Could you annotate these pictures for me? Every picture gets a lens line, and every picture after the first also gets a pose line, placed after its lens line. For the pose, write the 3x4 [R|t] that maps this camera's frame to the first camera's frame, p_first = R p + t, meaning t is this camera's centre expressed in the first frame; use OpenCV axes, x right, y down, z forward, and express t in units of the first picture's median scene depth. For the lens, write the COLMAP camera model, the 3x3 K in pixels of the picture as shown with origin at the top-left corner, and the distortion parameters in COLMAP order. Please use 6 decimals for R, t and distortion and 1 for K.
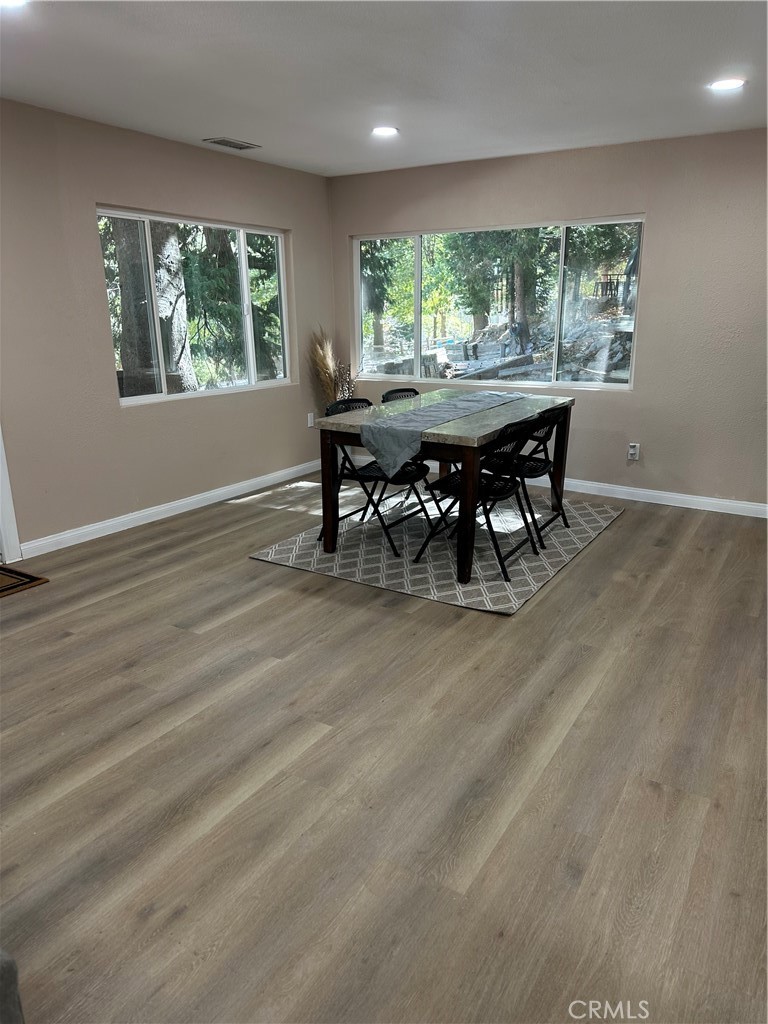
lens RADIAL K [[716.7, 0, 388.6], [0, 716.7, 515.4], [0, 0, 1]] dist [0.020951, -0.018698]
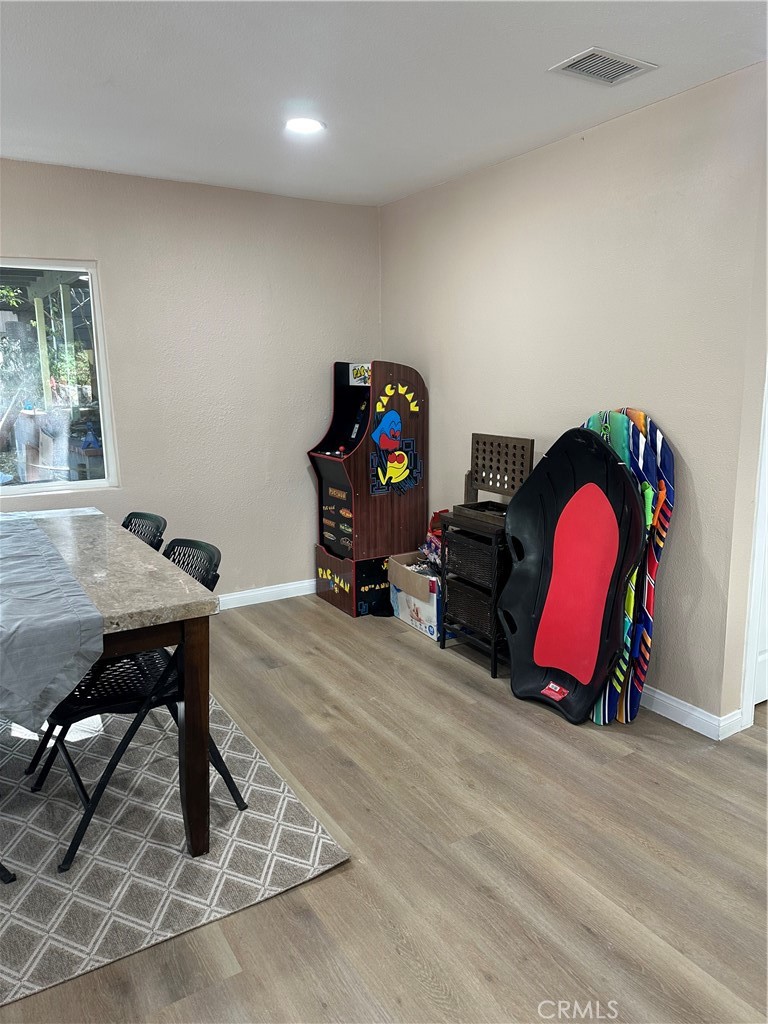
lens RADIAL K [[716.7, 0, 383.8], [0, 716.7, 501.0], [0, 0, 1]] dist [0.020951, -0.018698]
pose [[0.458519, -0.156545, 0.874788, -0.286351], [0.259204, 0.965119, 0.036849, -0.159221], [-0.850044, 0.209853, 0.483102, 0.553943]]
